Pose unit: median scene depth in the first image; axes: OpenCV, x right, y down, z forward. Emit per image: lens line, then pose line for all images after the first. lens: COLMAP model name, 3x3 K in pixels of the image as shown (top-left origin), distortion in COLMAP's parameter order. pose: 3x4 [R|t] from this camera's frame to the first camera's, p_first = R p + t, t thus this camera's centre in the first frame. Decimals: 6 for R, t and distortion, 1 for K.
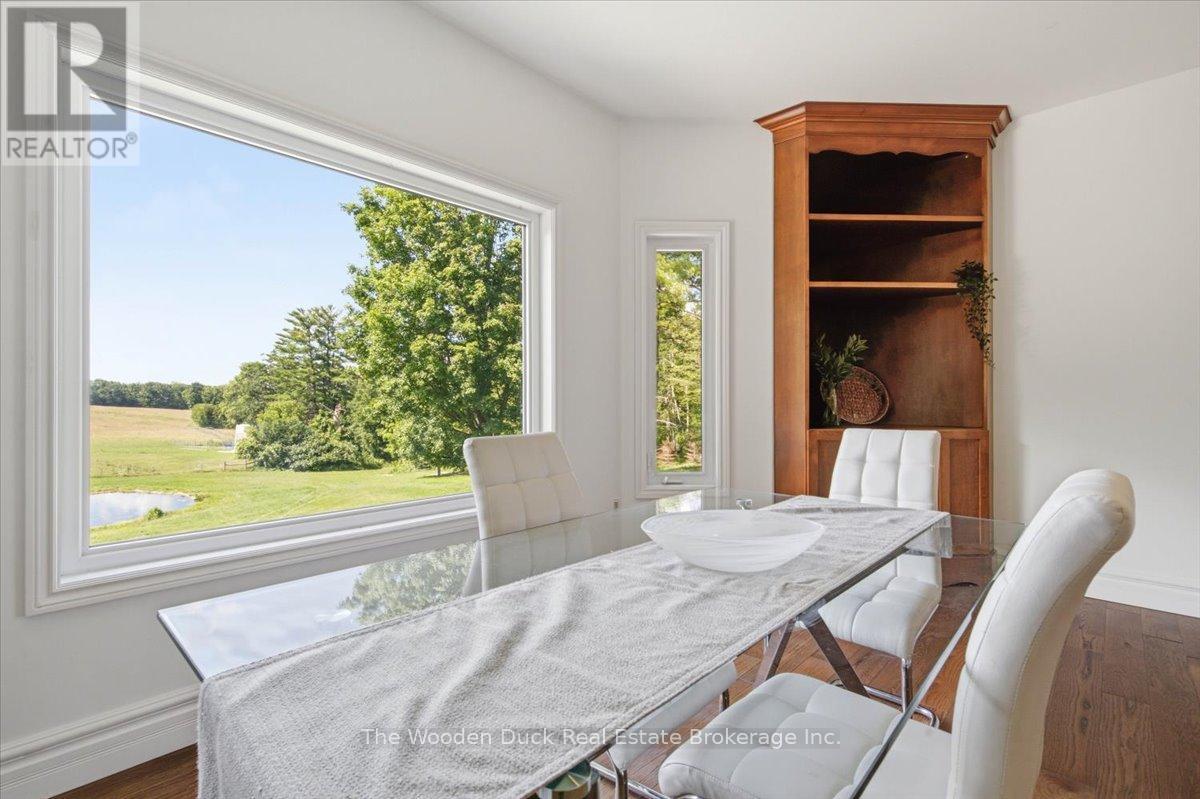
lens RADIAL K [[548.6, 0, 584.7], [0, 548.6, 397.0], [0, 0, 1]] dist [-0.002396, -0.000317]
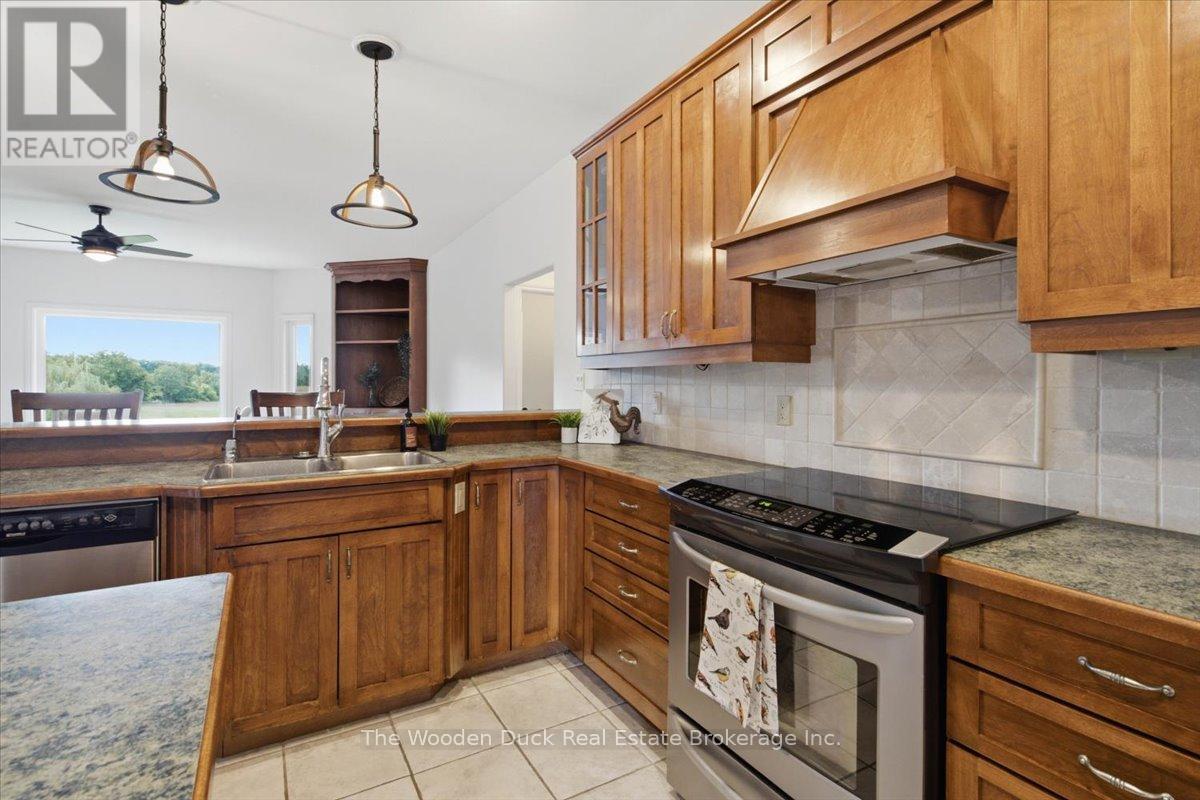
lens RADIAL K [[555.2, 0, 596.6], [0, 555.2, 380.5], [0, 0, 1]] dist [-0.000735, -0.000088]
pose [[0.968422, 0.006176, -0.249241, 1.973605], [-0.005175, 0.999976, 0.004675, -0.064279], [0.249263, -0.003237, 0.968430, -0.911542]]
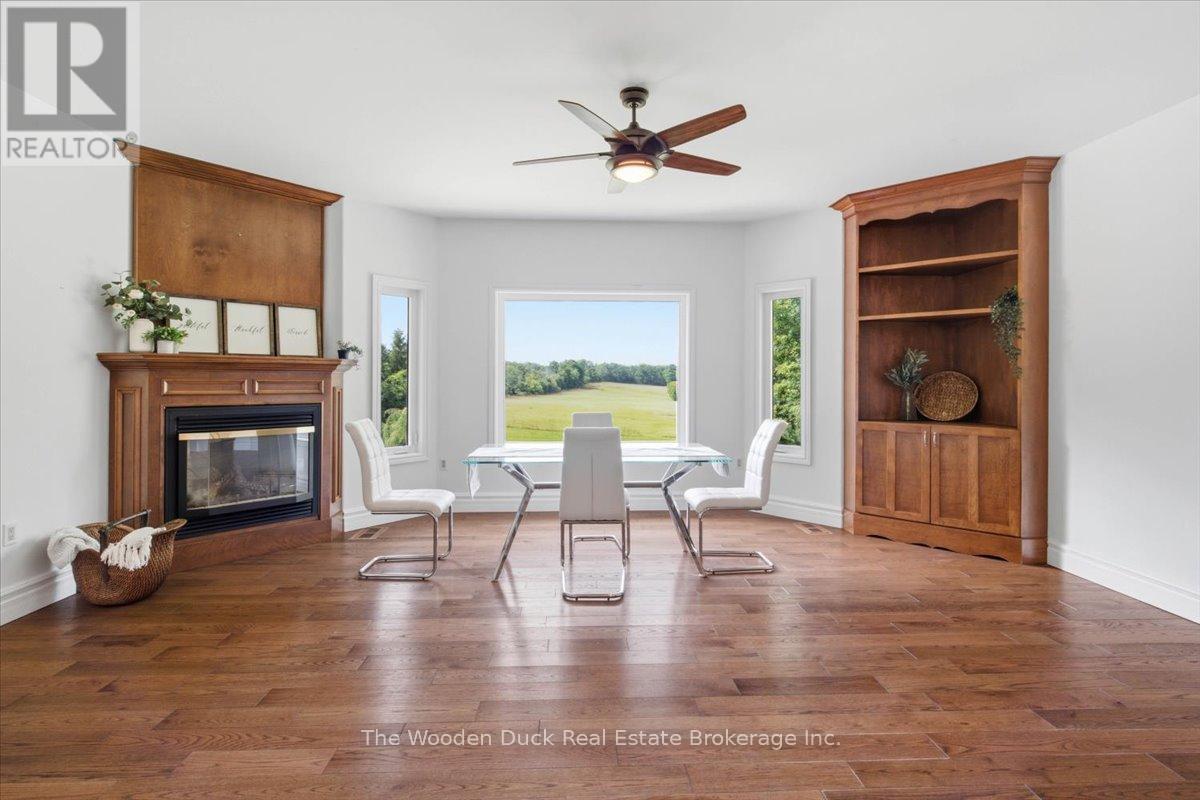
lens RADIAL K [[555.2, 0, 596.6], [0, 555.2, 380.5], [0, 0, 1]] dist [-0.000735, -0.000088]
pose [[0.724011, 0.006236, -0.689760, 0.895934], [0.000055, 0.999959, 0.009098, -0.058526], [0.689788, -0.006625, 0.723981, -0.496207]]
